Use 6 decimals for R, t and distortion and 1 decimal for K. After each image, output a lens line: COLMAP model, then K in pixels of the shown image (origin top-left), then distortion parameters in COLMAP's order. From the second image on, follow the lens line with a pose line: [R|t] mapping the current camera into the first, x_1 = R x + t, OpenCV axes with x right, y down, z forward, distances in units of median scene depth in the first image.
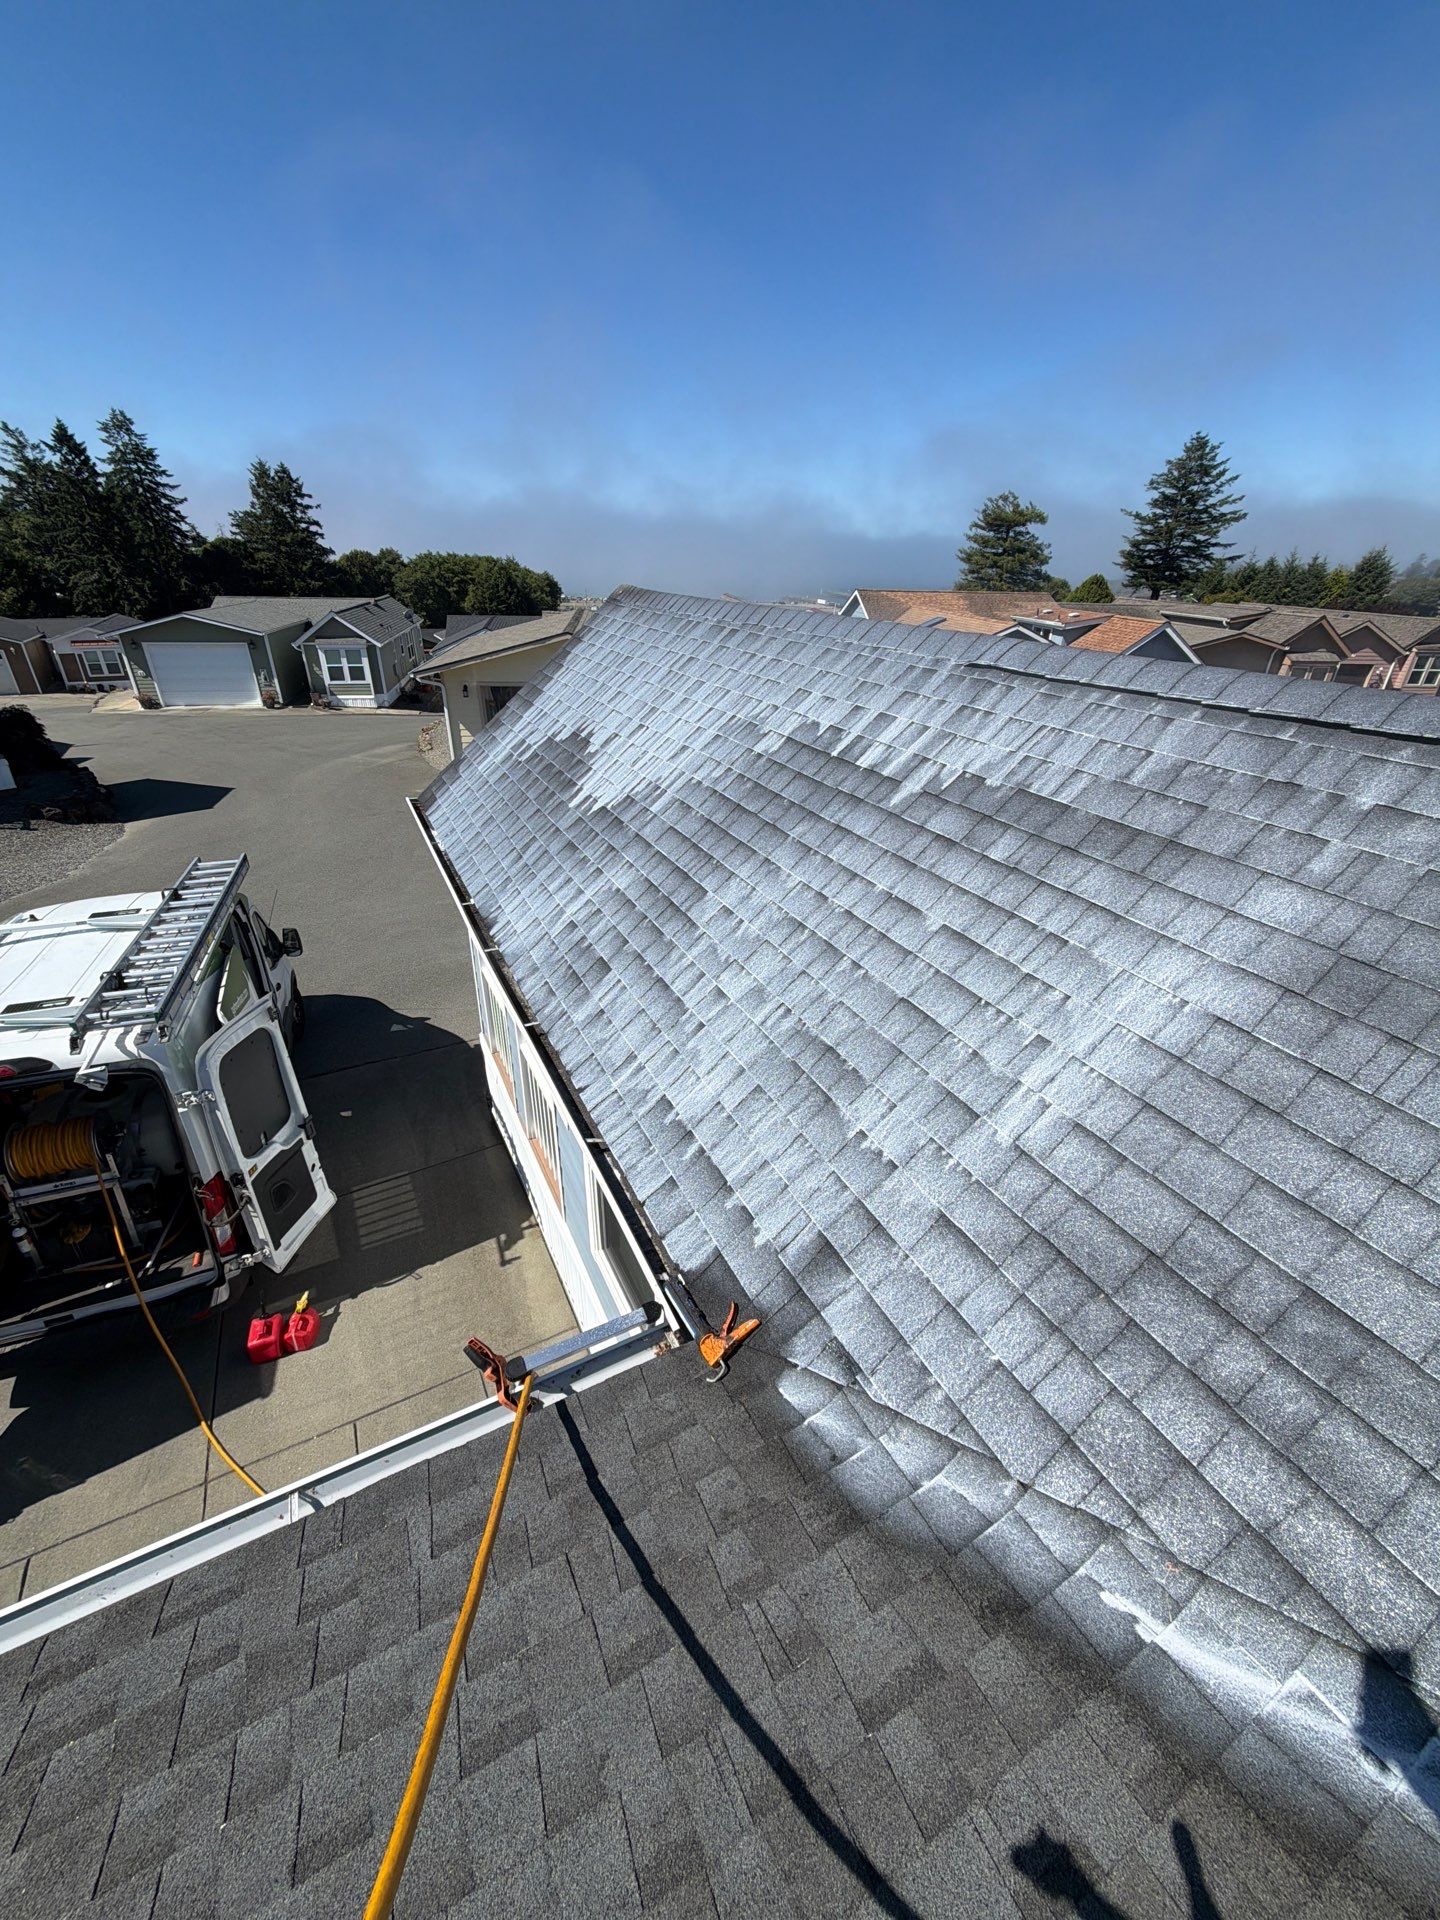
lens RADIAL K [[763.1, 0, 721.4], [0, 763.1, 957.9], [0, 0, 1]] dist [0.001073, 0.000405]
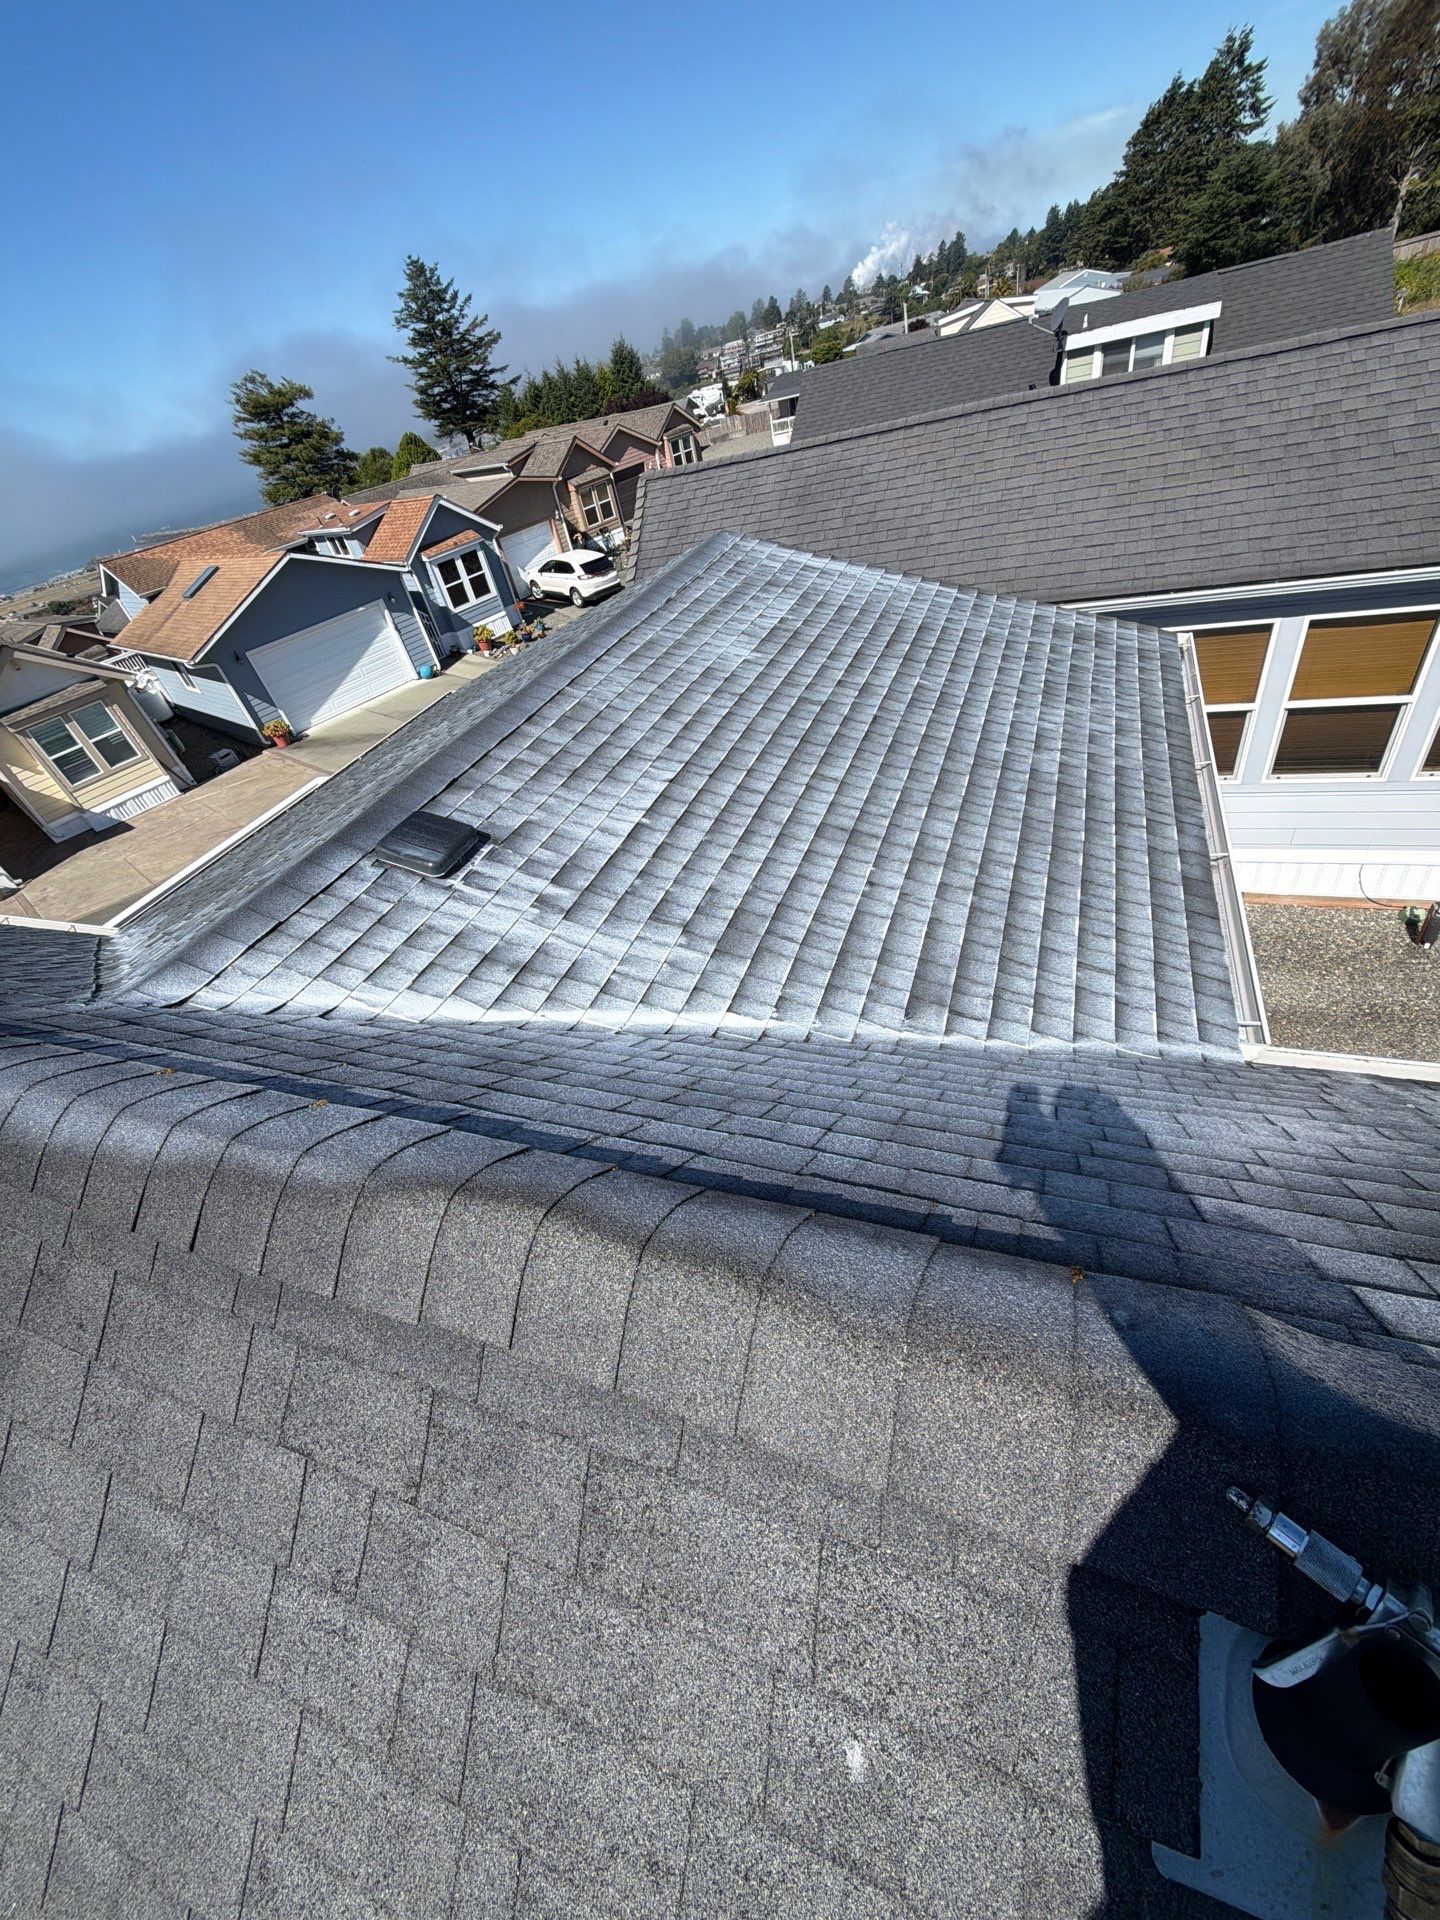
lens RADIAL K [[763.1, 0, 717.3], [0, 763.1, 958.5], [0, 0, 1]] dist [0.001073, 0.000405]
pose [[0.723859, -0.558149, 0.405583, 0.076048], [0.500730, 0.829400, 0.247720, -0.003514], [-0.474655, 0.023773, 0.879851, -0.018866]]
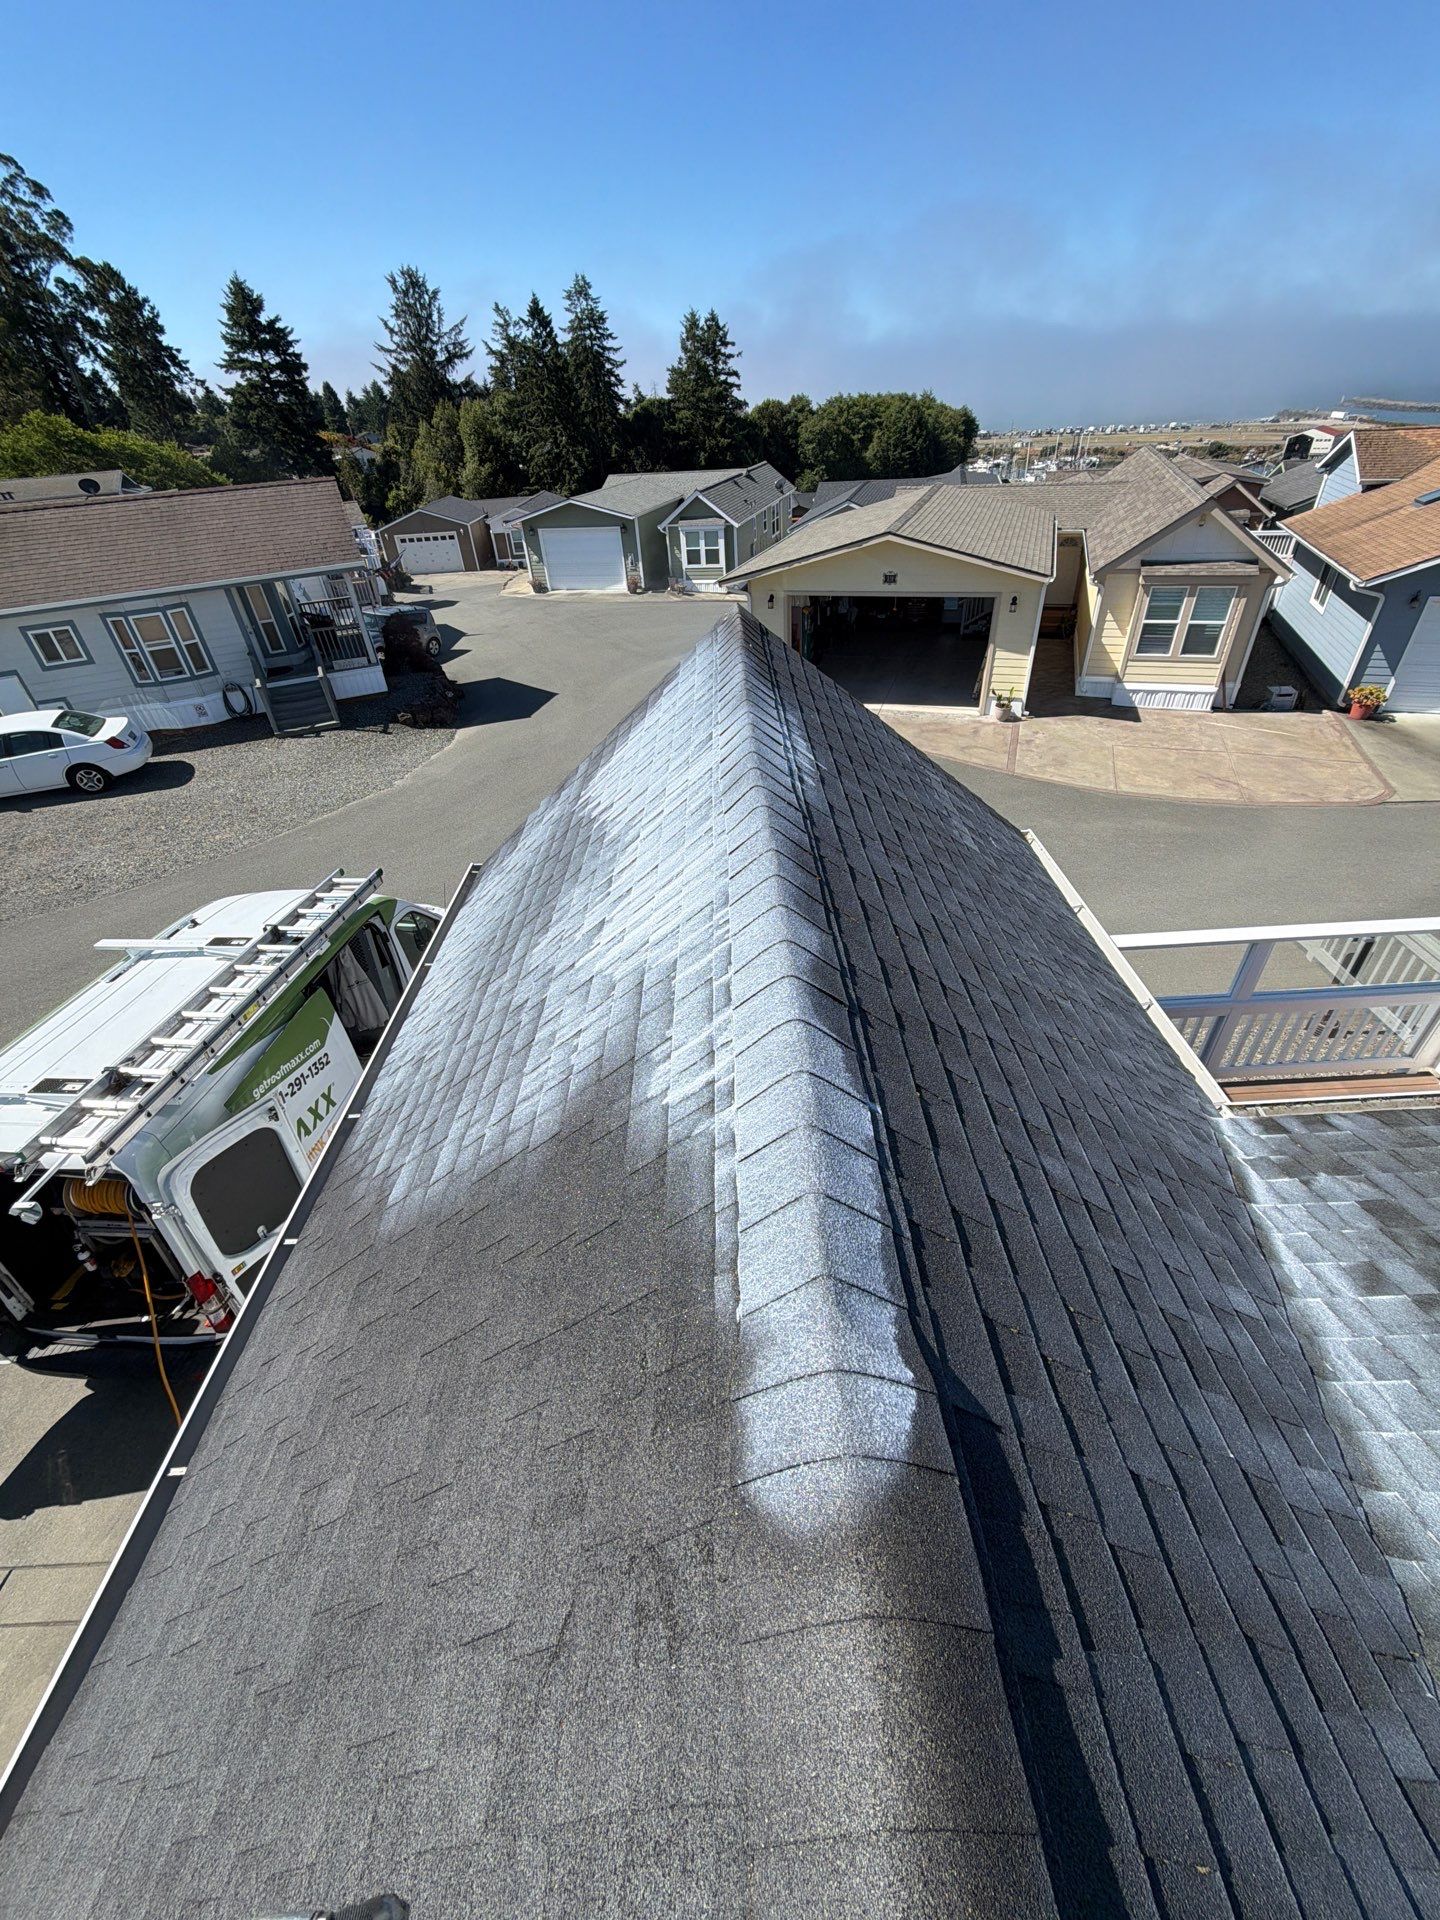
lens RADIAL K [[763.1, 0, 719.5], [0, 763.1, 960.2], [0, 0, 1]] dist [0.001073, 0.000405]
pose [[0.891992, 0.208380, -0.401158, 0.035404], [-0.141522, 0.971535, 0.189979, -0.054004], [0.429327, -0.112688, 0.896091, 0.060928]]
